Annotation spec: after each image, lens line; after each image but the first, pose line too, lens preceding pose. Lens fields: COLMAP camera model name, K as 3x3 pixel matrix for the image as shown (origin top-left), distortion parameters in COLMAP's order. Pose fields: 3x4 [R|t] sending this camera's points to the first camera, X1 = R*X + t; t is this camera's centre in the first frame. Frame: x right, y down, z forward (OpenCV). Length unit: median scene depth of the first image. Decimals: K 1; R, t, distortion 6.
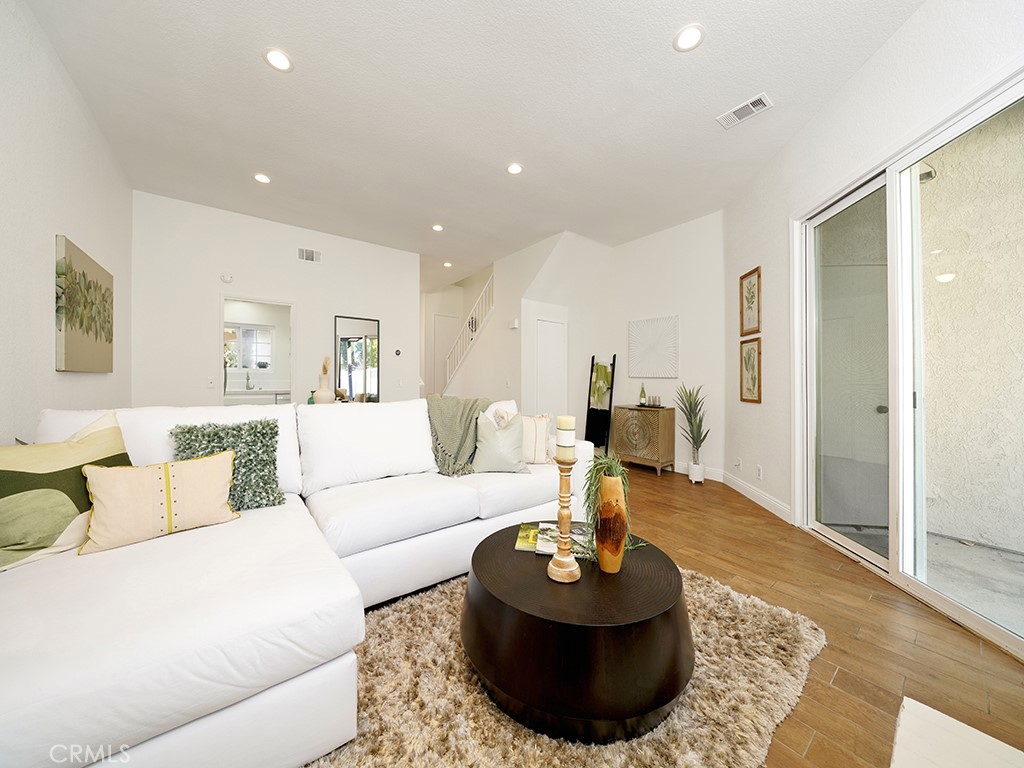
lens RADIAL K [[358.0, 0, 515.0], [0, 358.0, 375.1], [0, 0, 1]] dist [-0.026427, 0.002320]
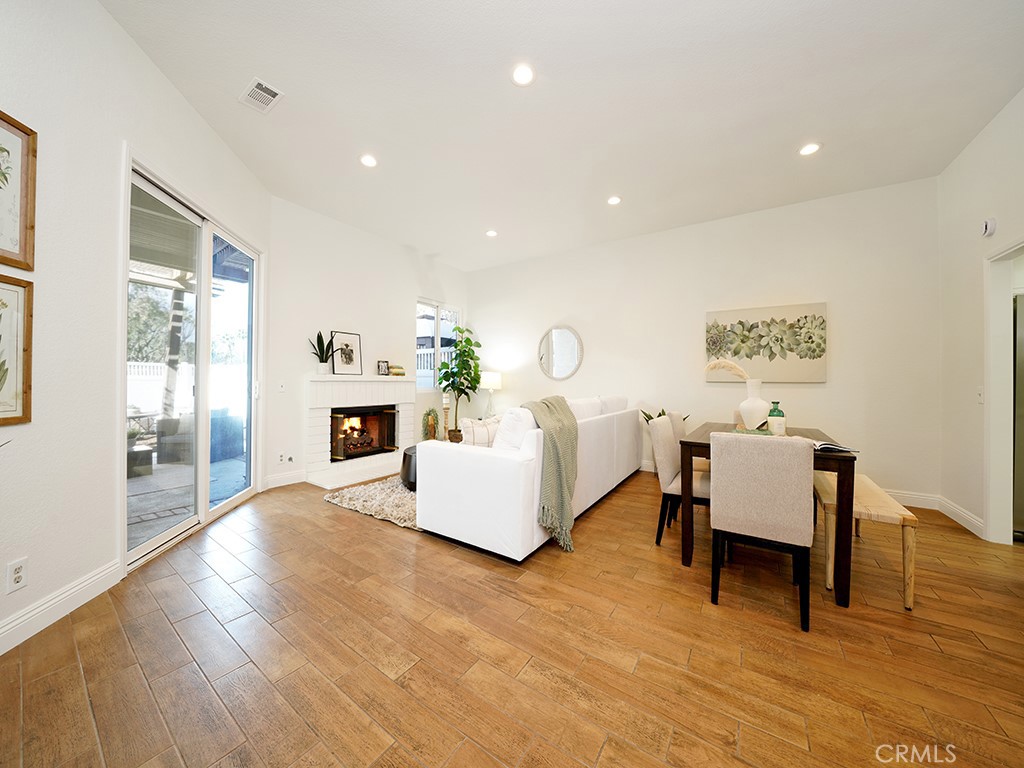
lens RADIAL K [[358.0, 0, 509.7], [0, 358.0, 383.2], [0, 0, 1]] dist [-0.026427, 0.002320]
pose [[-0.952566, -0.016661, -0.303877, 0.201748], [-0.011644, 0.999764, -0.018315, 0.025331], [0.304110, -0.013908, -0.952535, 1.471077]]
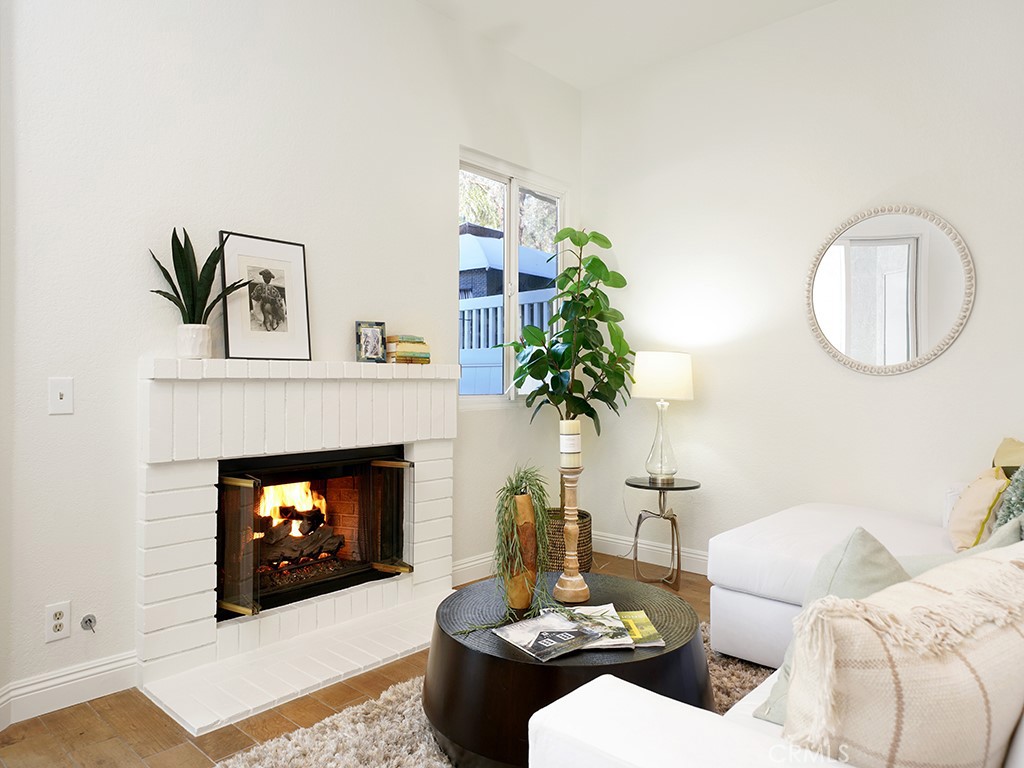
lens RADIAL K [[681.0, 0, 508.2], [0, 681.0, 380.9], [0, 0, 1]] dist [0.018077, 0.005447]
pose [[-0.987339, -0.014307, -0.157980, 0.209914], [-0.011731, 0.999783, -0.017226, 0.014862], [0.158192, -0.015155, -0.987292, 0.975102]]
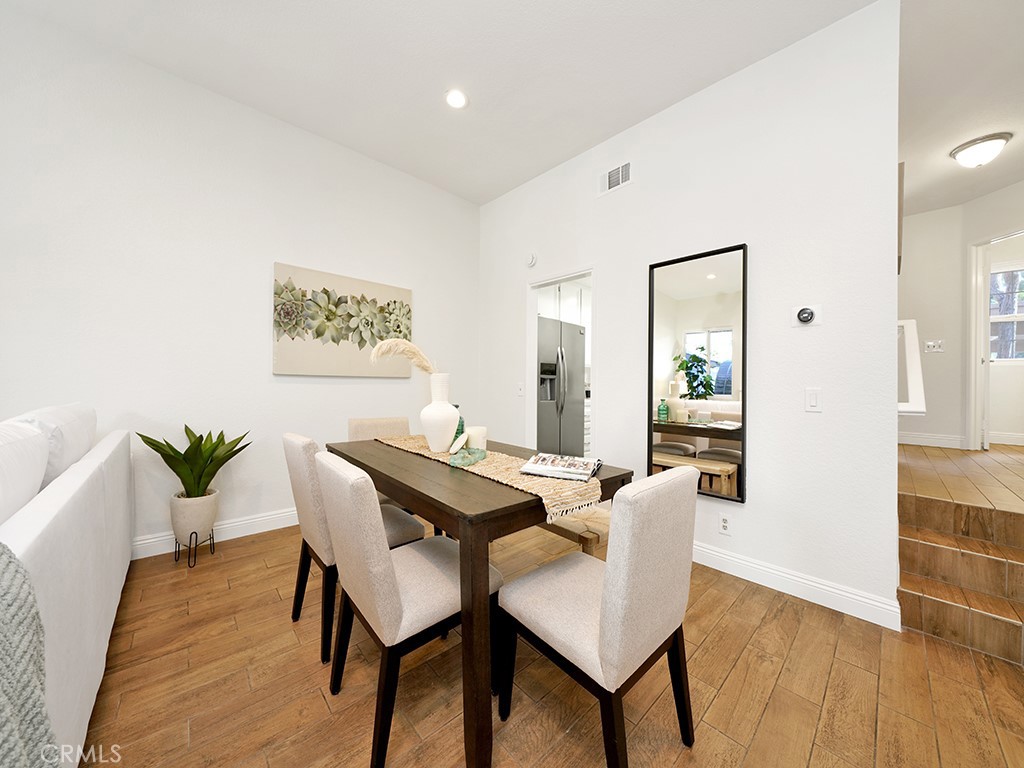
lens RADIAL K [[358.0, 0, 512.4], [0, 358.0, 384.4], [0, 0, 1]] dist [-0.026427, 0.002320]
pose [[0.082151, -0.002536, -0.996617, -0.007556], [-0.000587, 0.999996, -0.002593, 0.013809], [0.996620, 0.000798, 0.082149, 0.983515]]
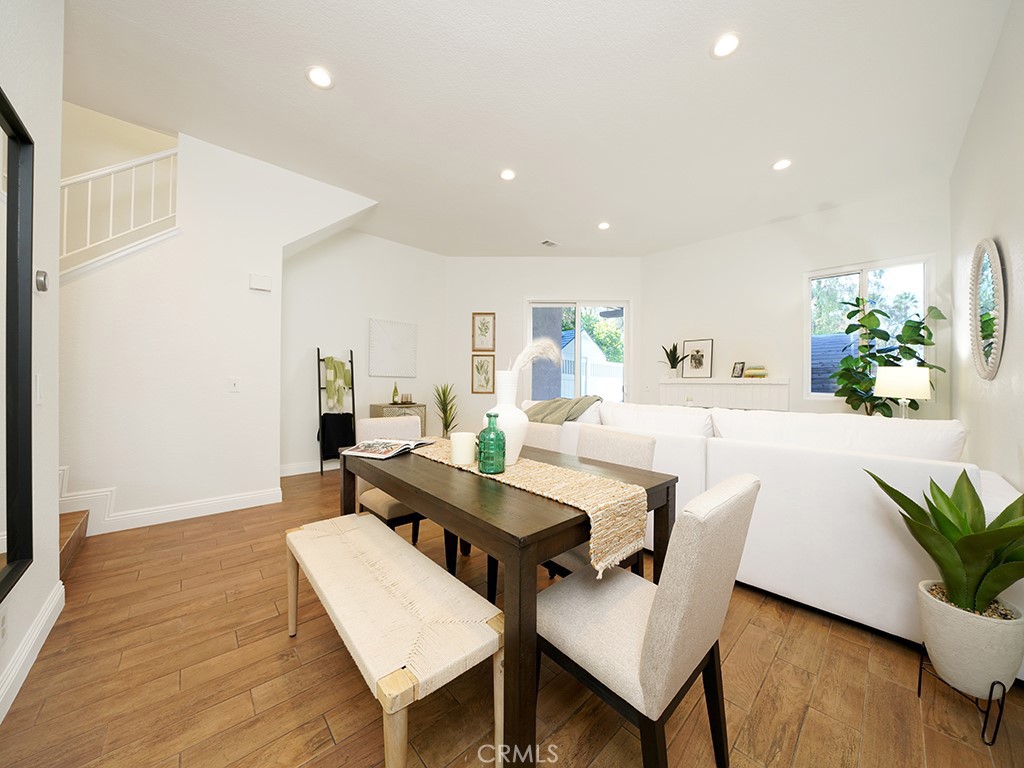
lens RADIAL K [[358.0, 0, 514.4], [0, 358.0, 385.5], [0, 0, 1]] dist [-0.026427, 0.002320]
pose [[-0.086937, -0.021786, 0.995976, -0.924756], [-0.028272, 0.999412, 0.019393, 0.003319], [-0.995813, -0.026472, -0.087502, 0.953205]]
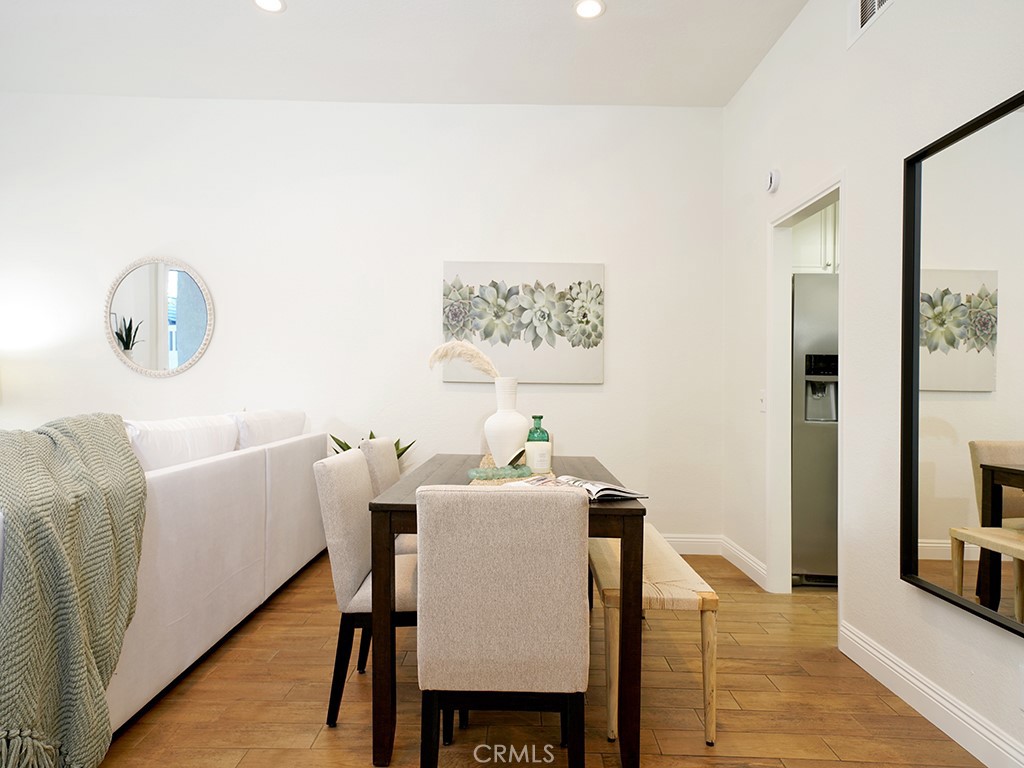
lens RADIAL K [[604.3, 0, 518.4], [0, 604.3, 386.5], [0, 0, 1]] dist [-0.000015, 0.001245]
pose [[-0.616328, -0.017498, -0.787295, 0.046009], [-0.002401, 0.999790, -0.020341, 0.023319], [0.787486, -0.010647, -0.616240, 1.375820]]
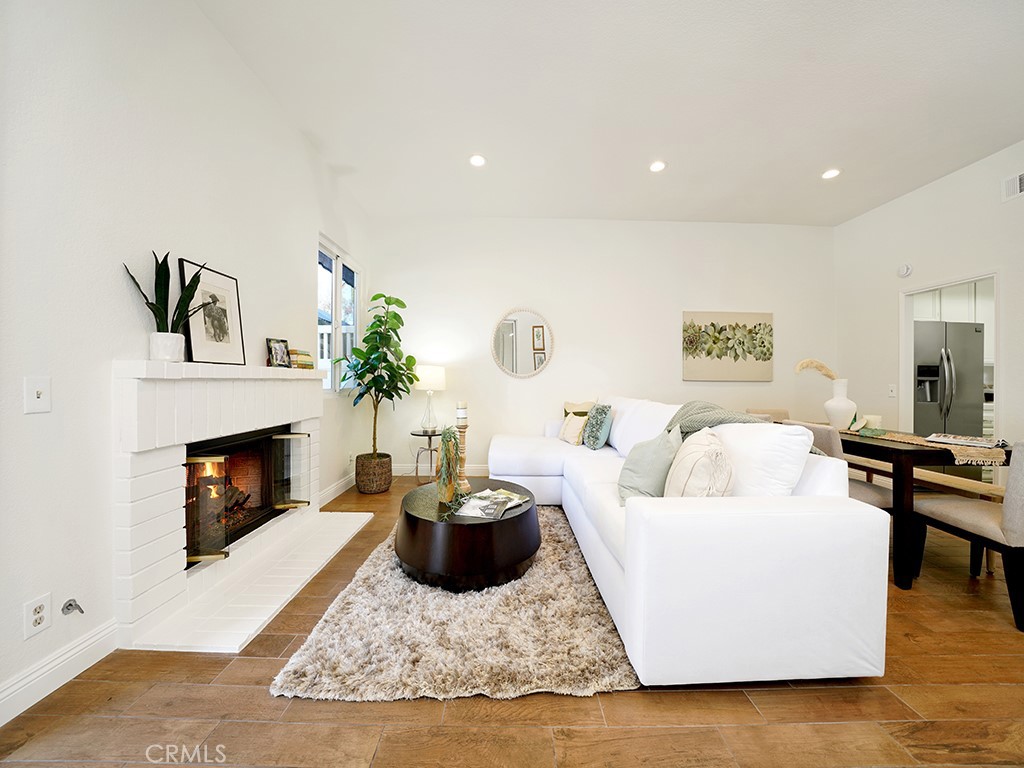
lens RADIAL K [[358.0, 0, 514.0], [0, 358.0, 382.5], [0, 0, 1]] dist [-0.026427, 0.002320]
pose [[-0.608715, -0.011406, -0.793307, 0.508355], [-0.000414, 0.999901, -0.014058, 0.015431], [0.793389, -0.008229, -0.608660, 0.828014]]
